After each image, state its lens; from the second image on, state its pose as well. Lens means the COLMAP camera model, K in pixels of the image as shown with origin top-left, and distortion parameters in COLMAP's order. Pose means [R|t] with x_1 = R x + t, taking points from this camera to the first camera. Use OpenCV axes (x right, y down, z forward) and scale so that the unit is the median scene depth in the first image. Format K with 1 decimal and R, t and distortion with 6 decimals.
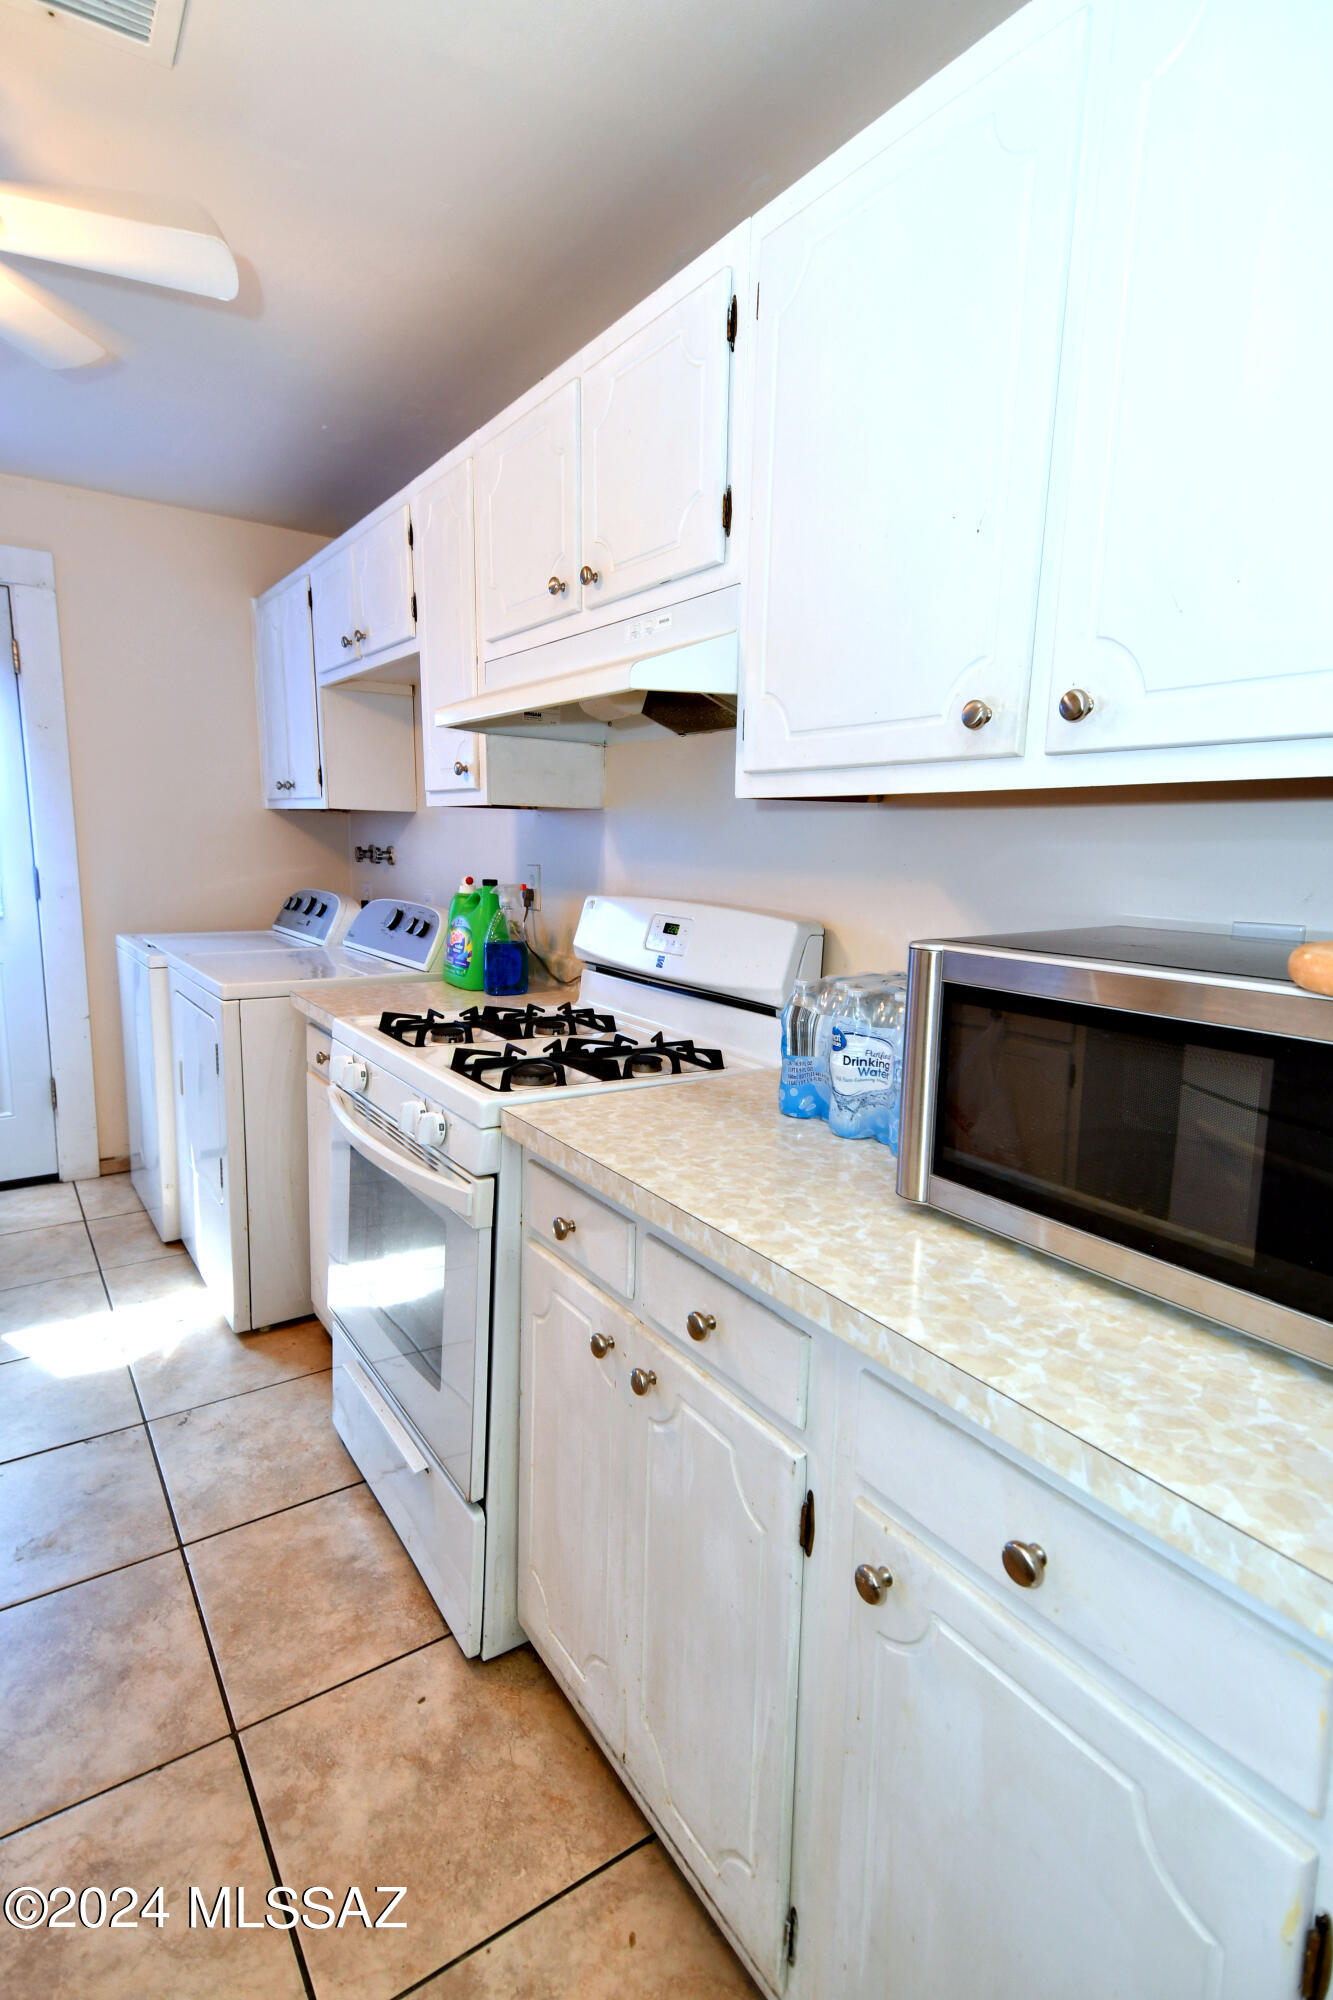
lens RADIAL K [[1048.8, 0, 665.8], [0, 1048.8, 995.2], [0, 0, 1]] dist [0.045000, -0.013238]
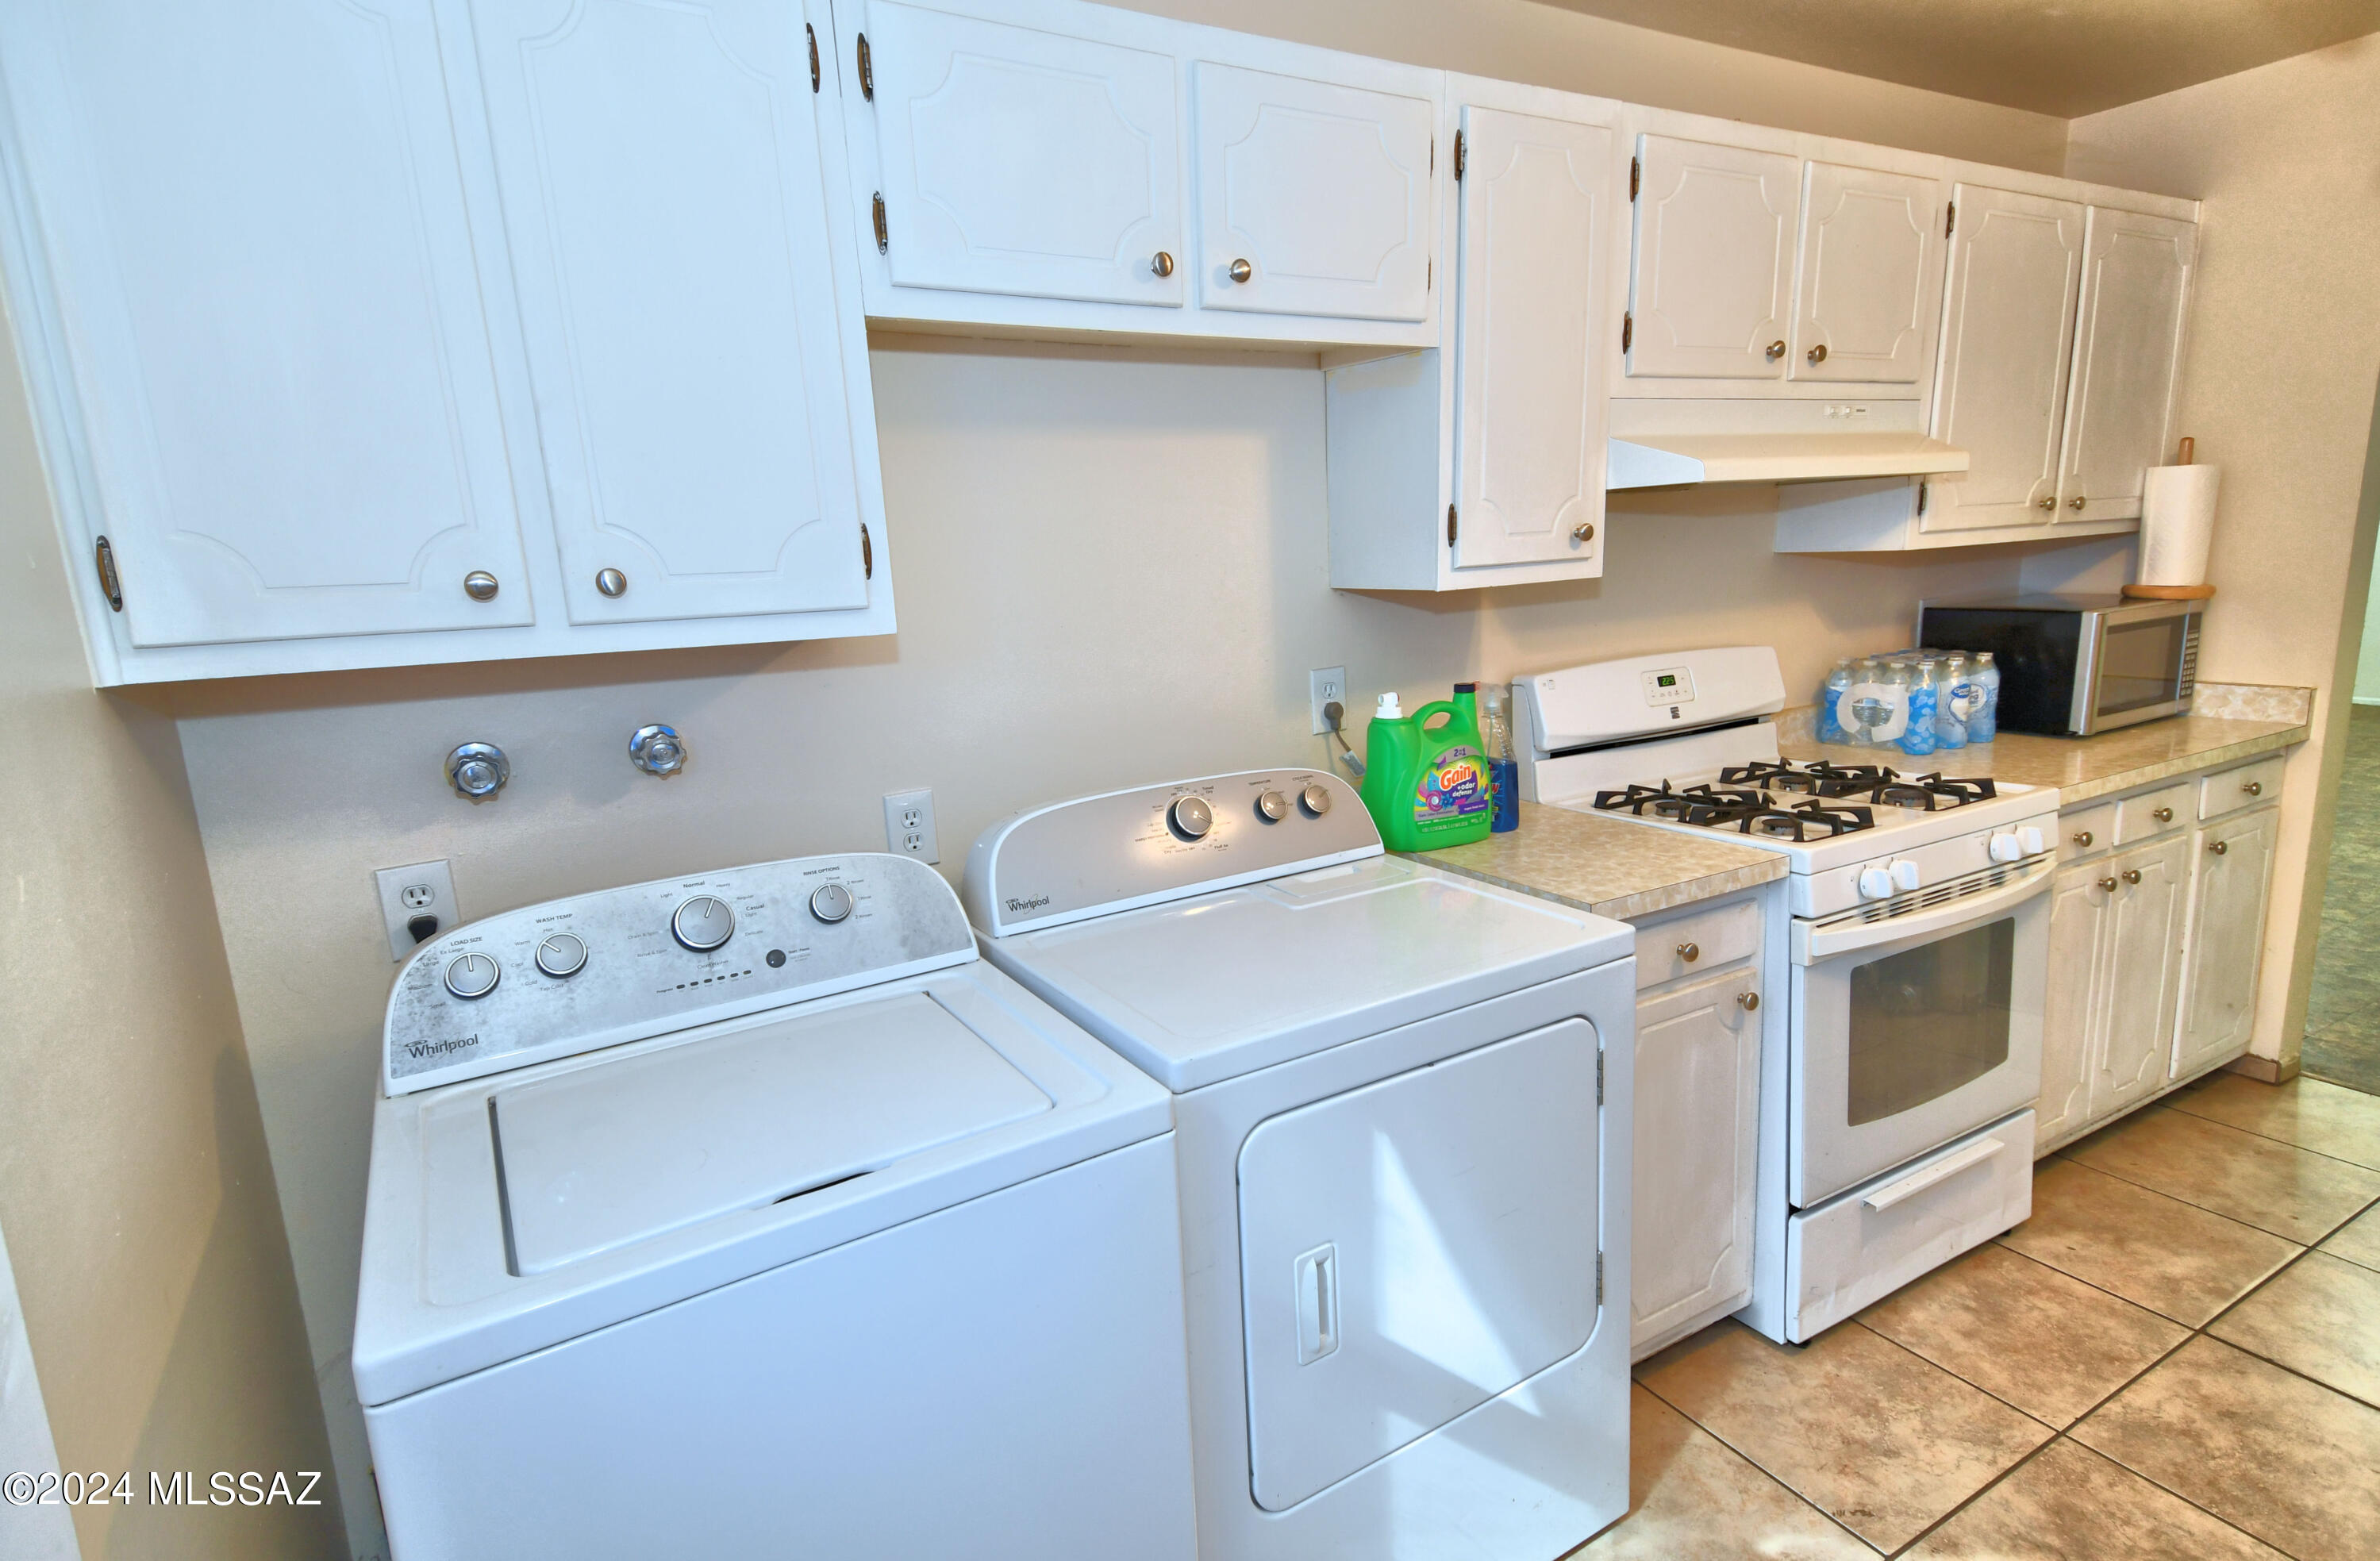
lens RADIAL K [[1258.7, 0, 1186.8], [0, 1258.7, 790.1], [0, 0, 1]] dist [0.004679, 0.000624]
pose [[0.044806, -0.213783, 0.975853, -1.508465], [0.207598, 0.957502, 0.200231, -0.369615], [-0.977188, 0.193613, 0.087282, 1.648386]]
